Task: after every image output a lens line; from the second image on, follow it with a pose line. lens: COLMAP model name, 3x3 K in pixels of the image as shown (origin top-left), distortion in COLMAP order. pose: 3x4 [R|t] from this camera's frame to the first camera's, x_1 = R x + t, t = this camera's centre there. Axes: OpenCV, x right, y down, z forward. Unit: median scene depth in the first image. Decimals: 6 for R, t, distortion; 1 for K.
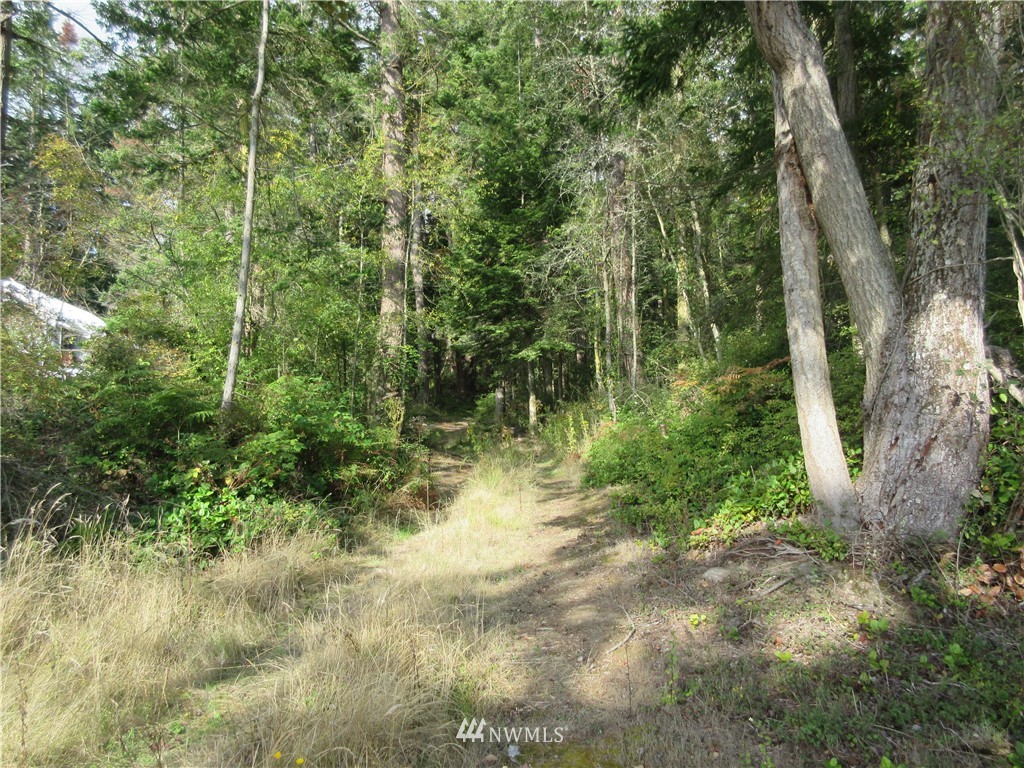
lens RADIAL K [[754.6, 0, 512.3], [0, 754.6, 385.0], [0, 0, 1]] dist [0.001189, 0.000046]
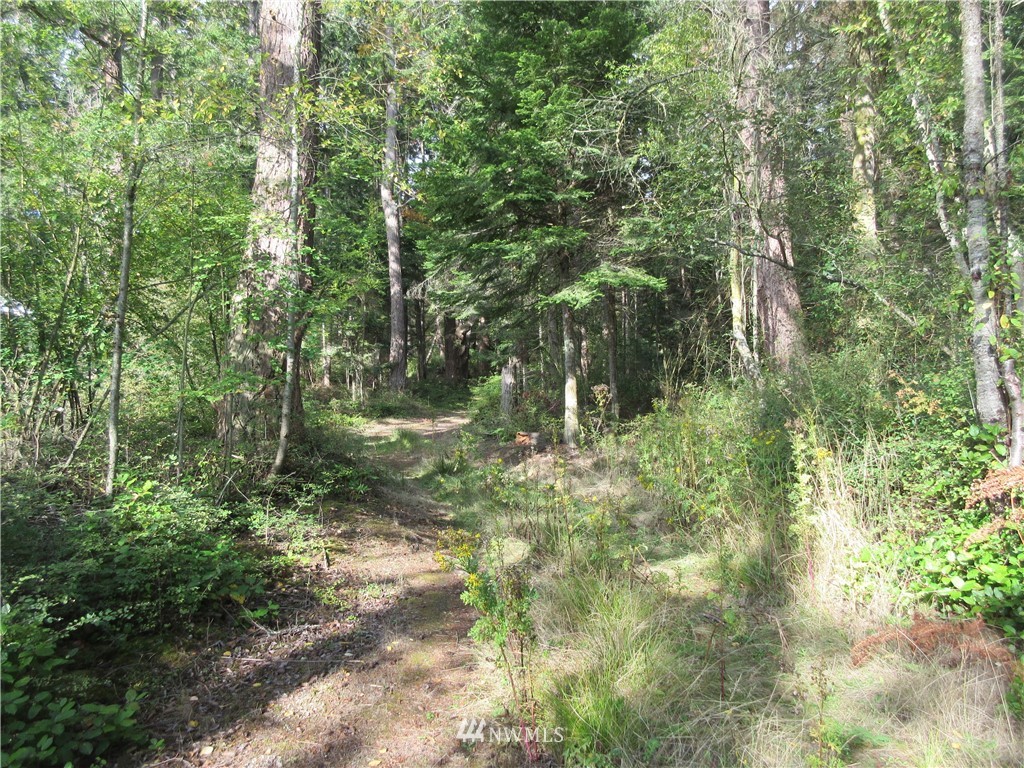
lens RADIAL K [[754.6, 0, 511.9], [0, 754.6, 384.4], [0, 0, 1]] dist [0.001189, 0.000046]
pose [[0.999914, 0.008946, 0.009568, -0.022905], [-0.009074, 0.999868, 0.013469, 0.011301], [-0.009446, -0.013554, 0.999864, 0.430361]]
